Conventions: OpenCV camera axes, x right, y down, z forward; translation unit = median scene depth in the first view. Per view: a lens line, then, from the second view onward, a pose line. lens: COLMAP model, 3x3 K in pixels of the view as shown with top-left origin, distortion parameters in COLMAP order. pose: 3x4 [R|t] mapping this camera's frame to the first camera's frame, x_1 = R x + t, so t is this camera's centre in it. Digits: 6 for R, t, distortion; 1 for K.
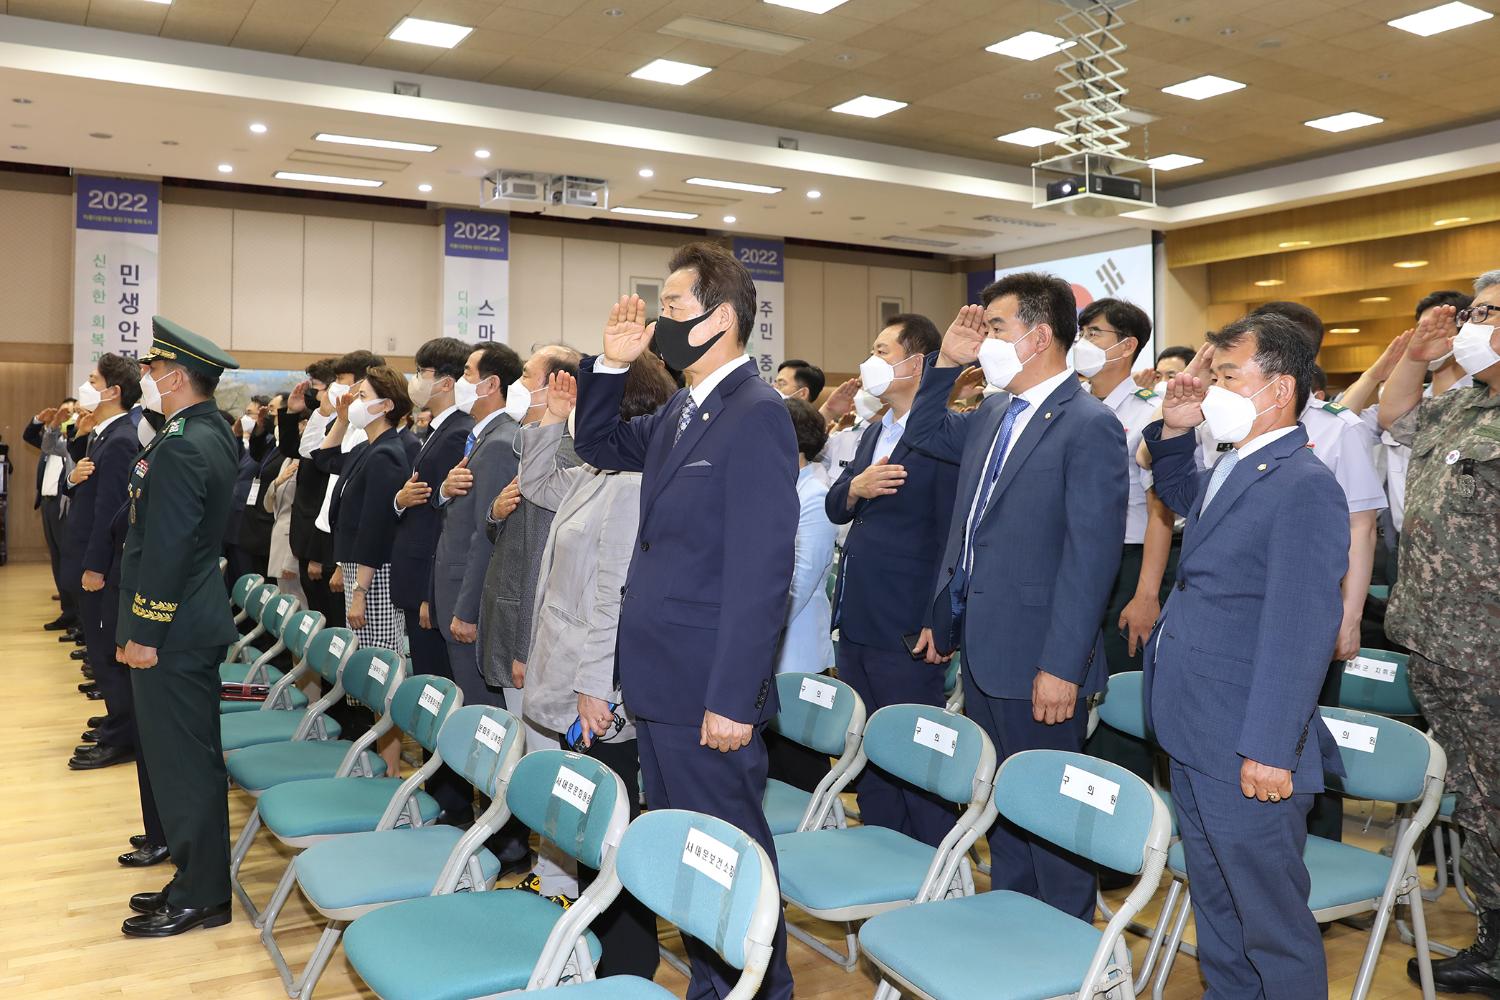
lens RADIAL K [[1261.9, 0, 740.0], [0, 1261.9, 447.9], [0, 0, 1]] dist [-0.085164, 0.071537]
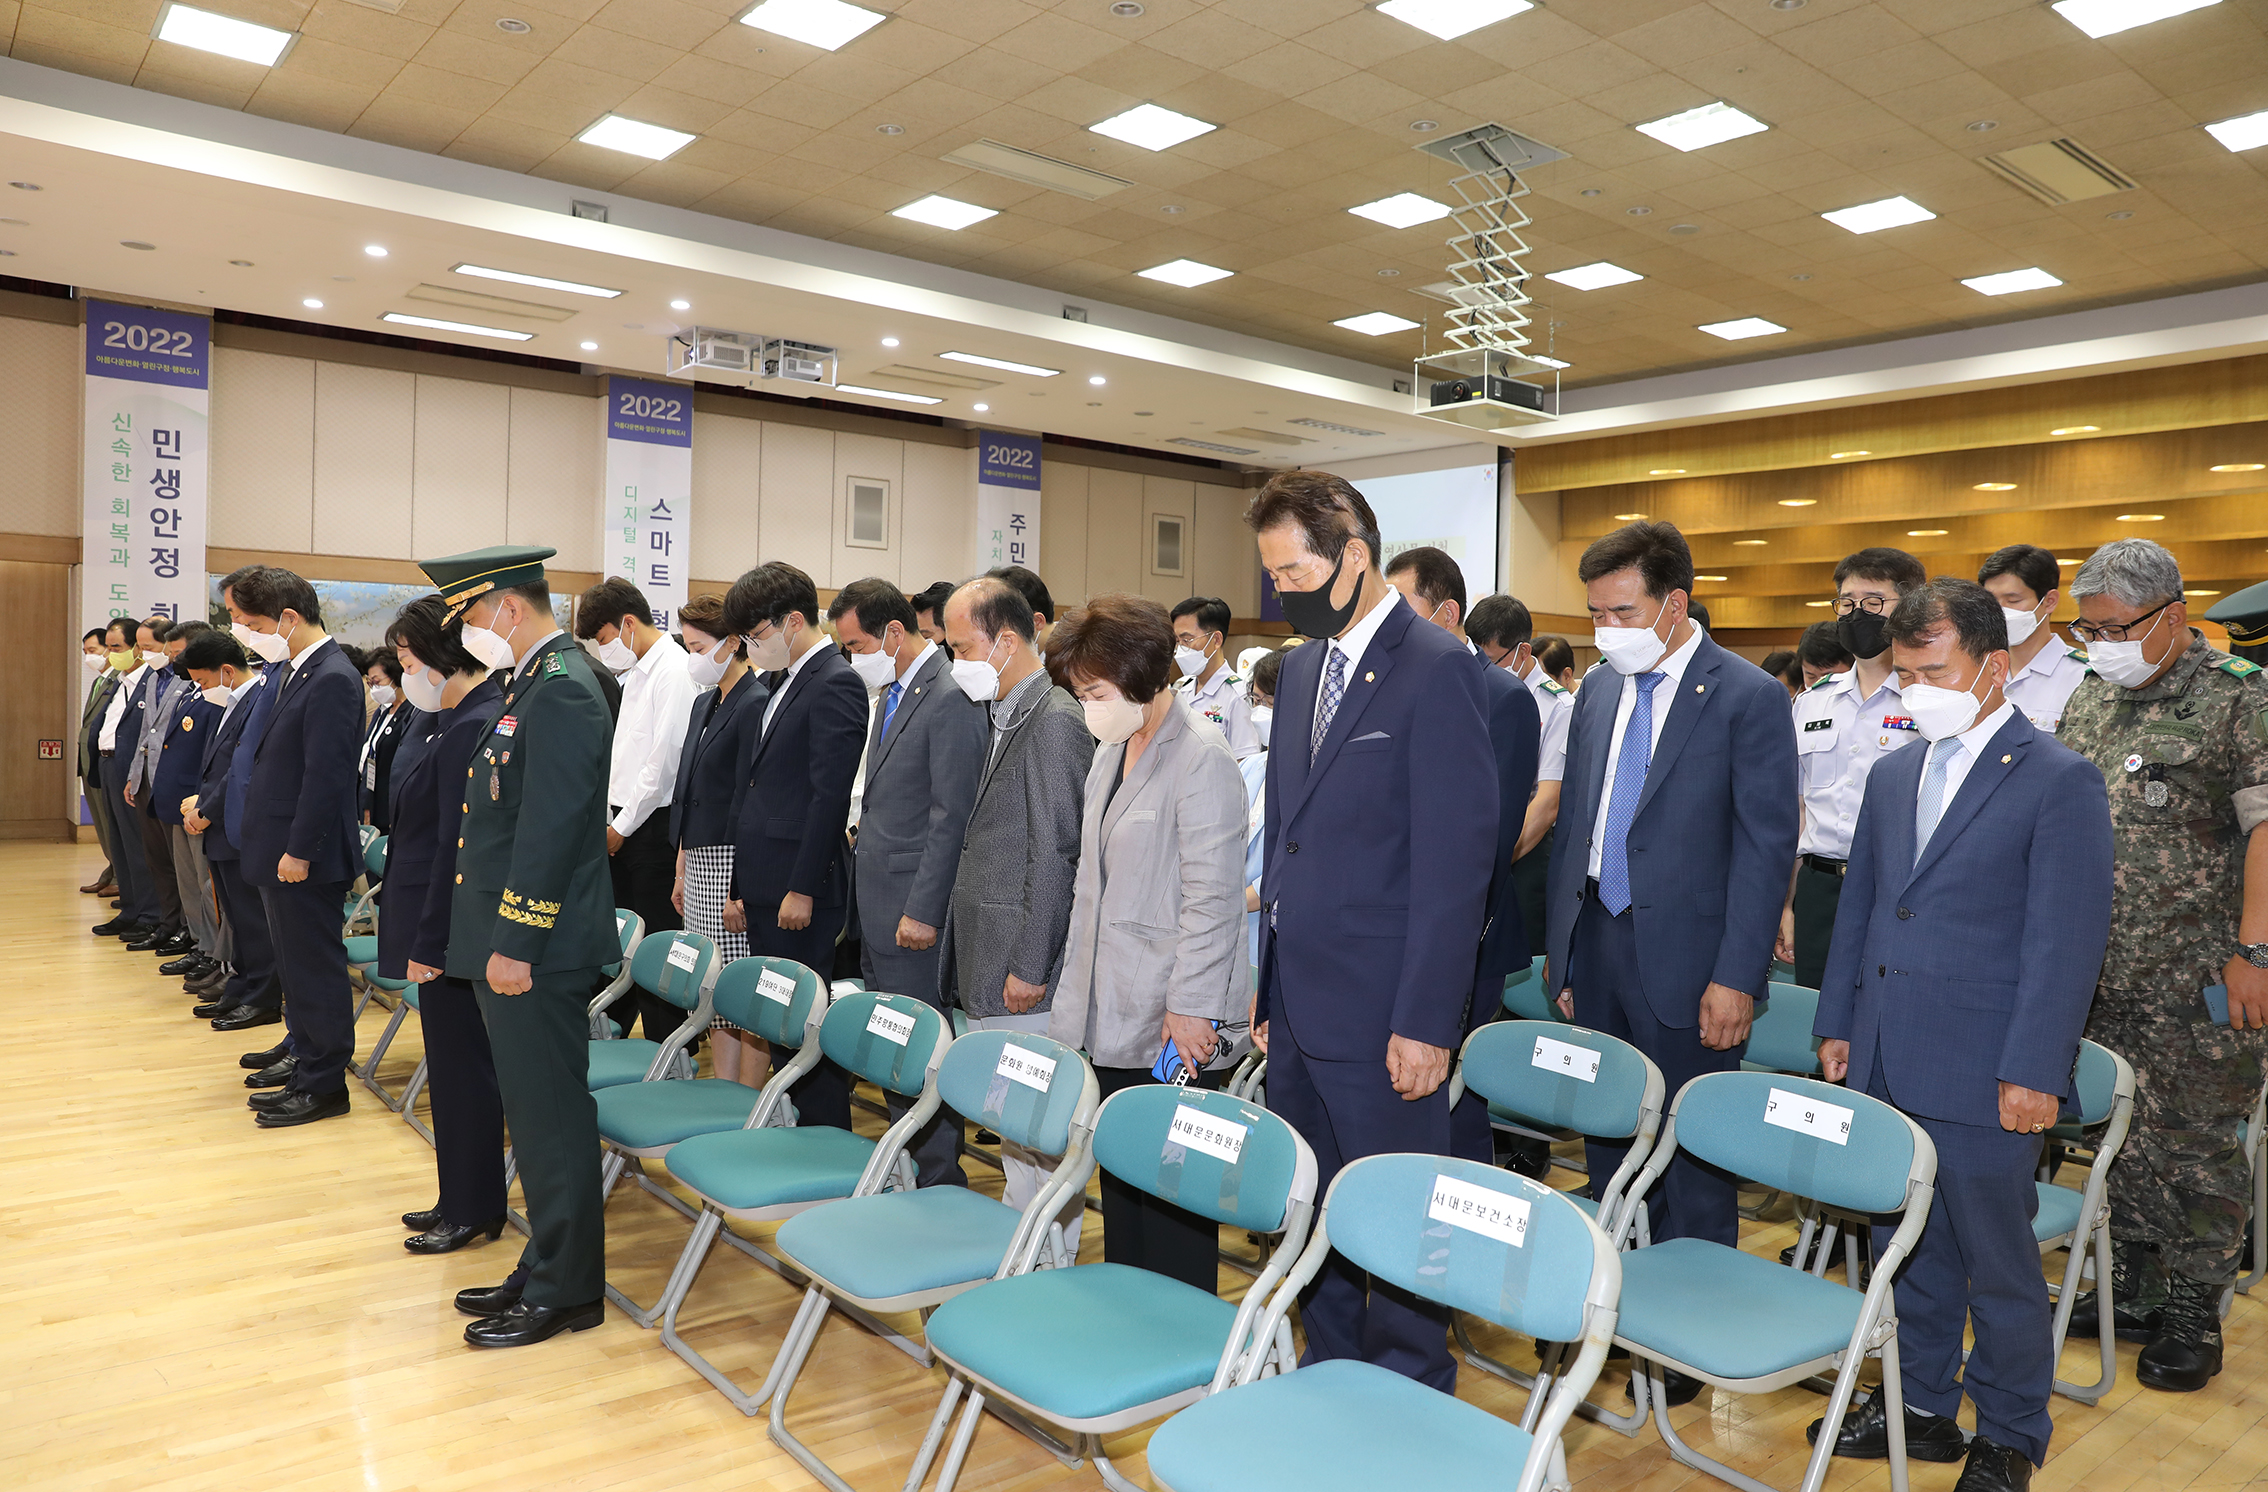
lens RADIAL K [[1582.3, 0, 1180.9], [0, 1582.3, 794.9], [0, 0, 1]] dist [-0.076755, 0.054681]
pose [[0.986132, 0.012922, 0.165459, -0.056785], [-0.022728, 0.998086, 0.057509, -0.000758], [-0.164399, -0.060472, 0.984539, 0.004949]]
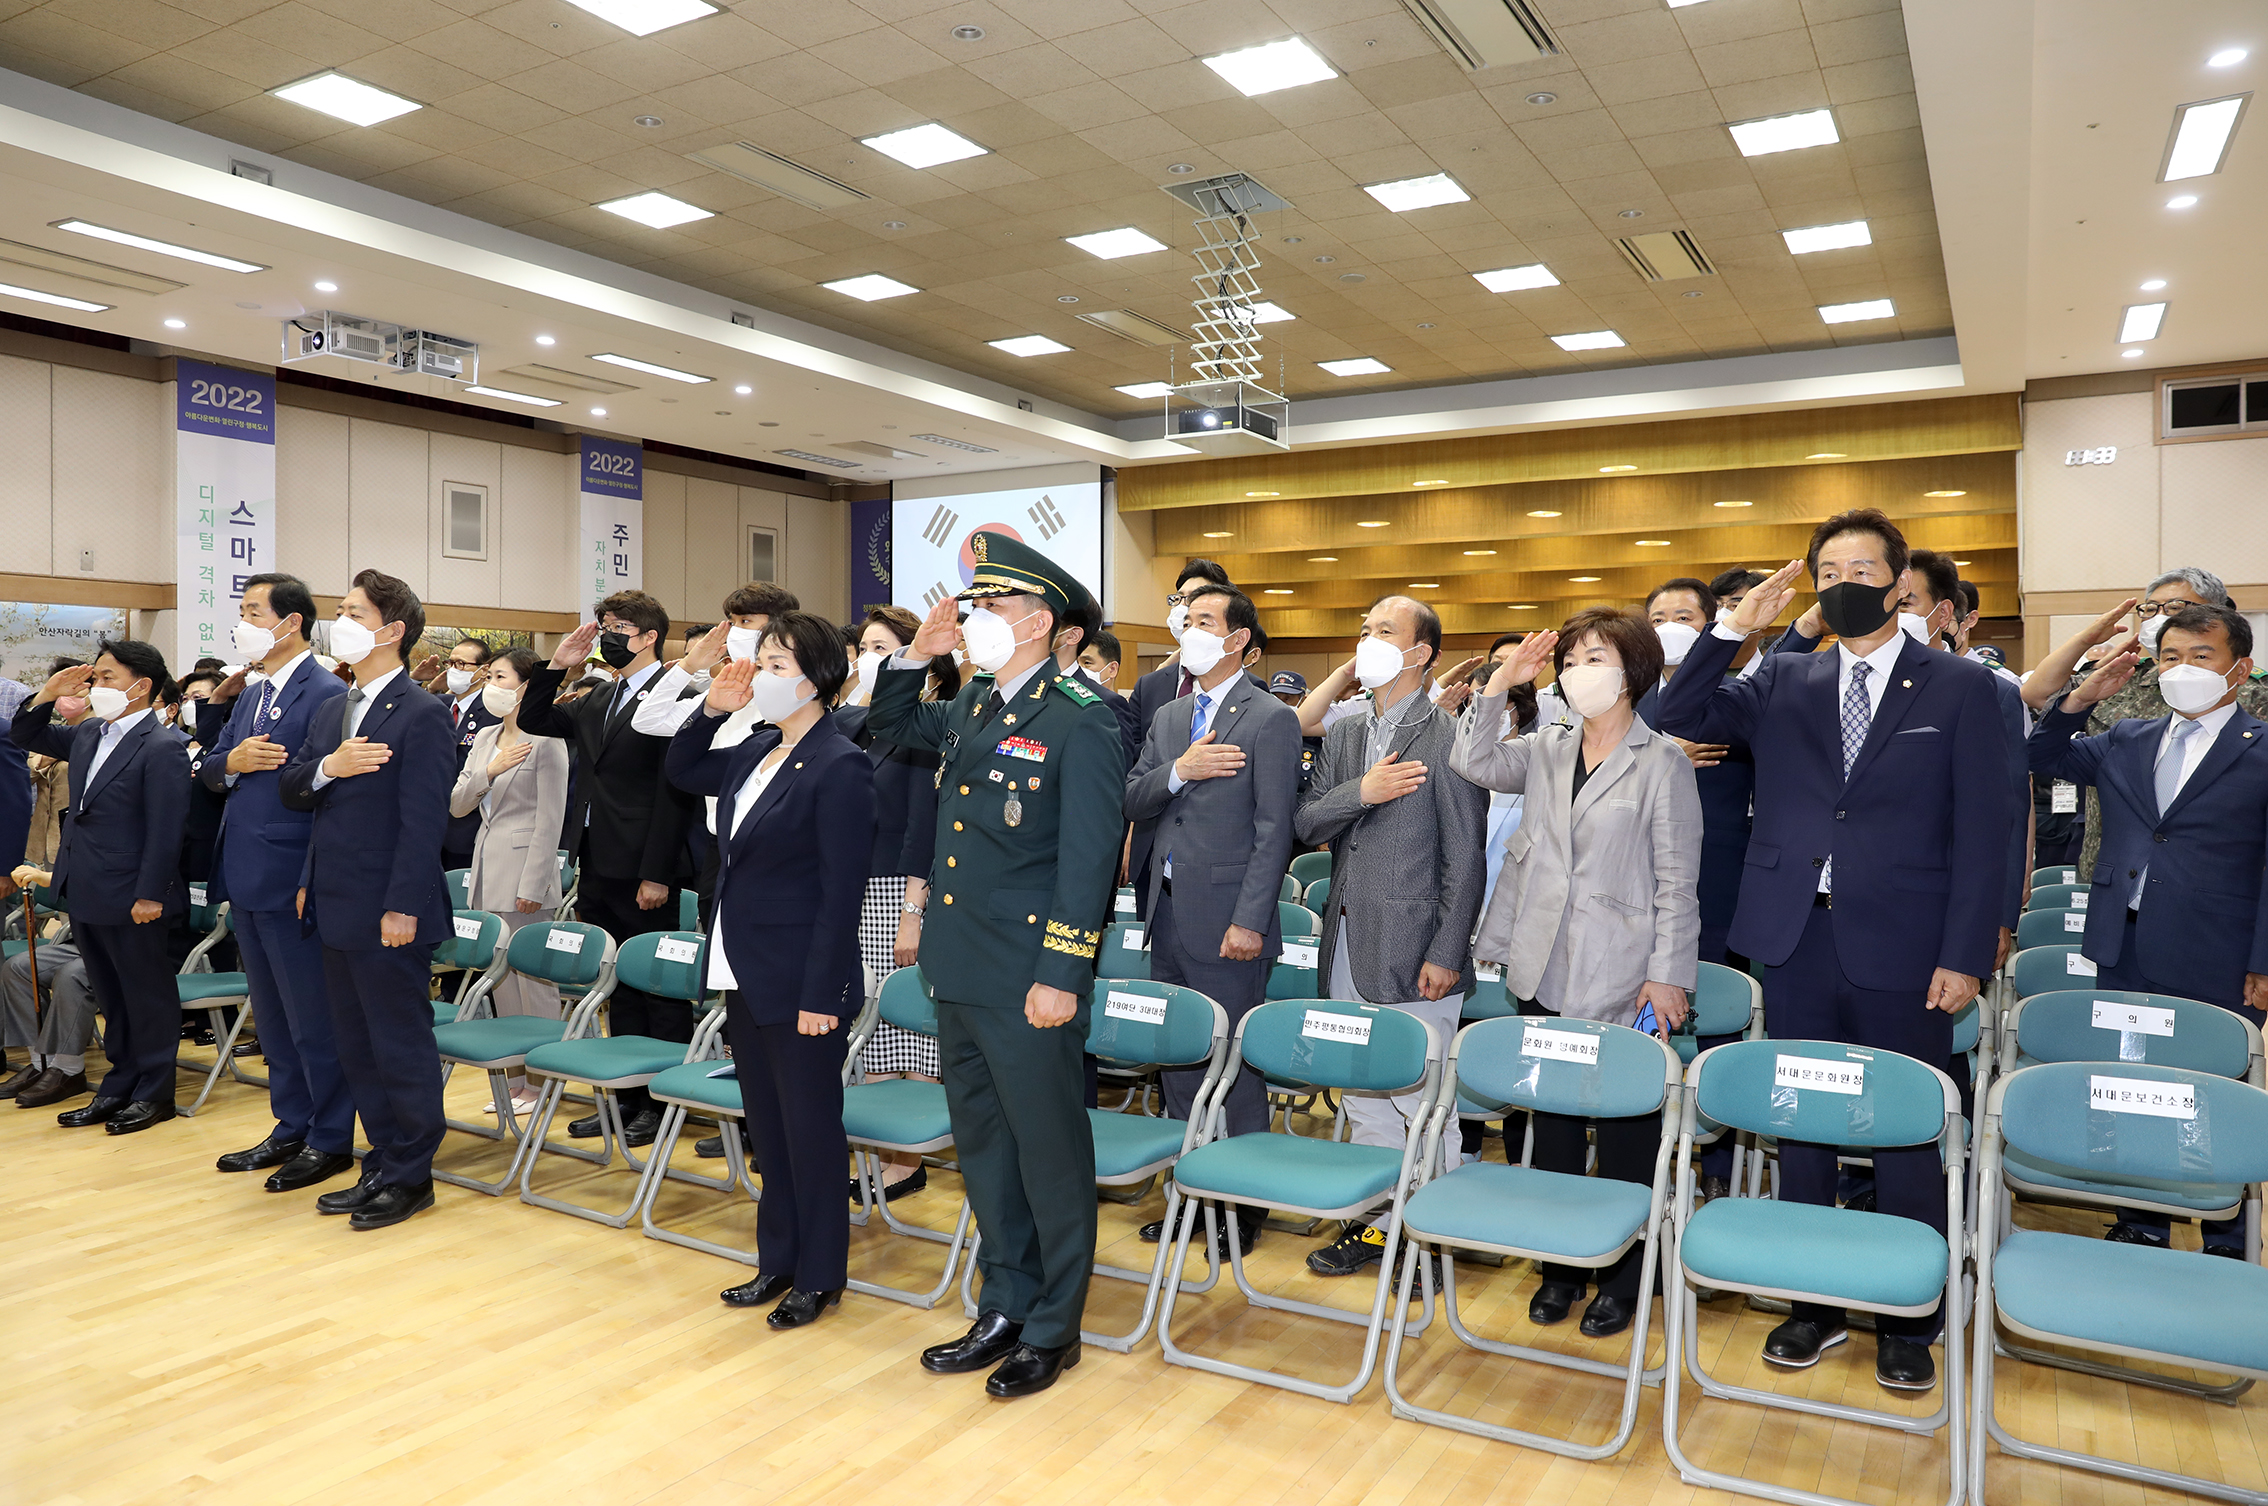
lens RADIAL K [[1582.3, 0, 1146.2], [0, 1582.3, 779.6], [0, 0, 1]] dist [-0.076755, 0.054681]
pose [[0.868336, -0.019589, 0.495589, -0.237670], [0.001144, 0.999296, 0.037496, -0.000014], [-0.495974, -0.031992, 0.867748, 0.048685]]
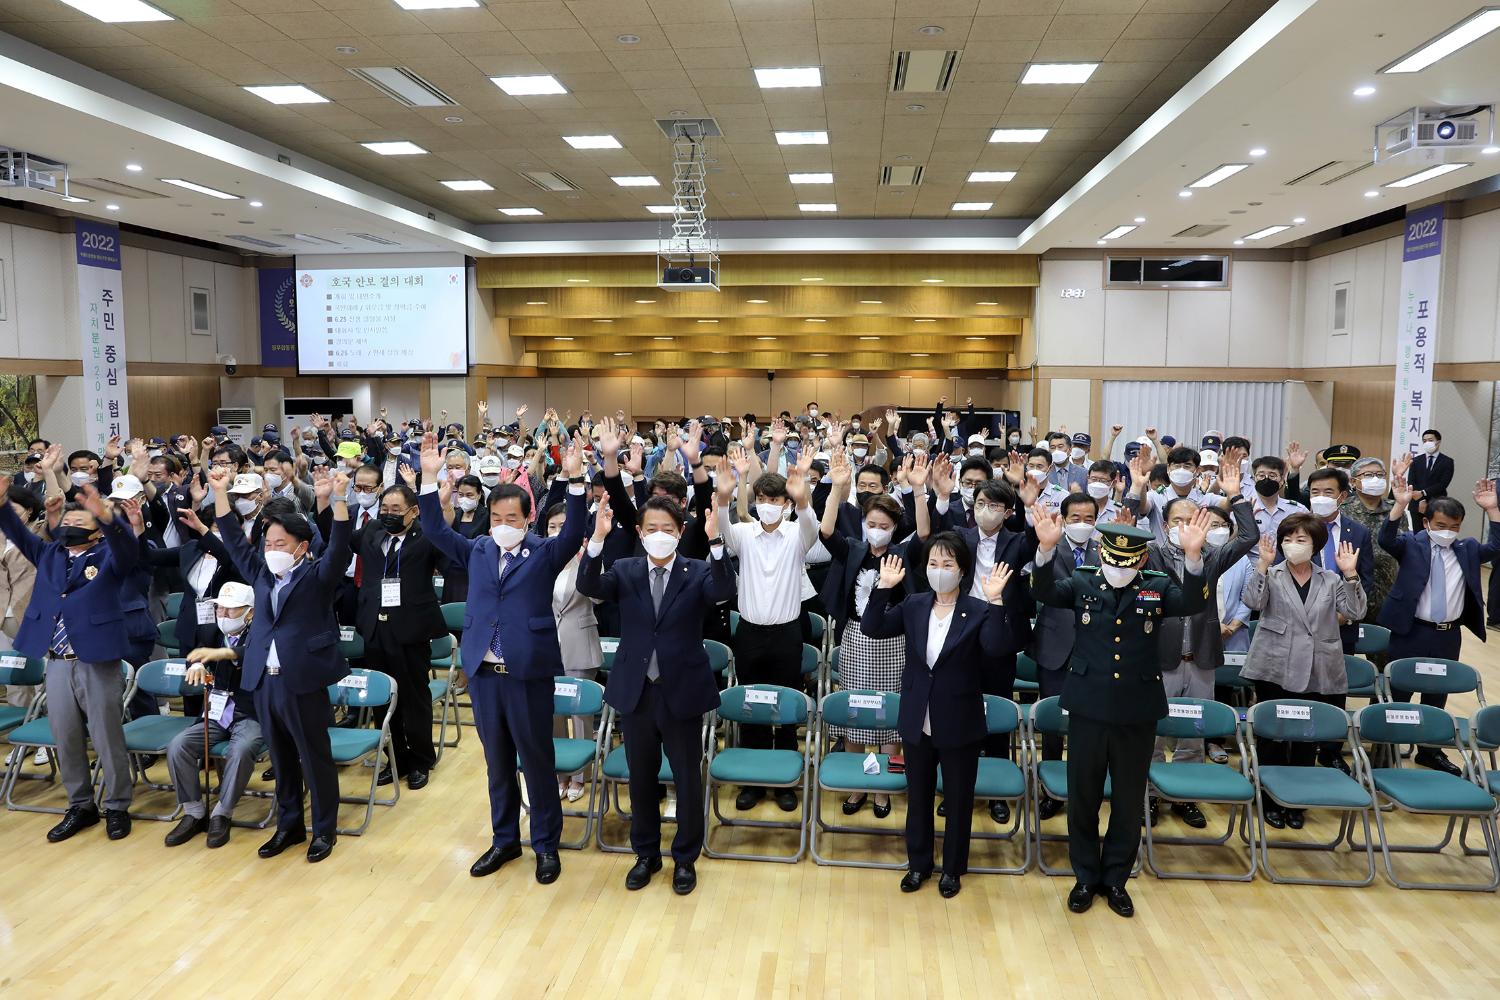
lens RADIAL K [[1092.9, 0, 726.4], [0, 1092.9, 486.6], [0, 0, 1]] dist [-0.071147, 0.047943]
pose [[0.594302, -0.078980, 0.800355, -0.509926], [-0.005642, 0.994732, 0.102351, -0.075133], [-0.804222, -0.065342, 0.590726, 0.184437]]
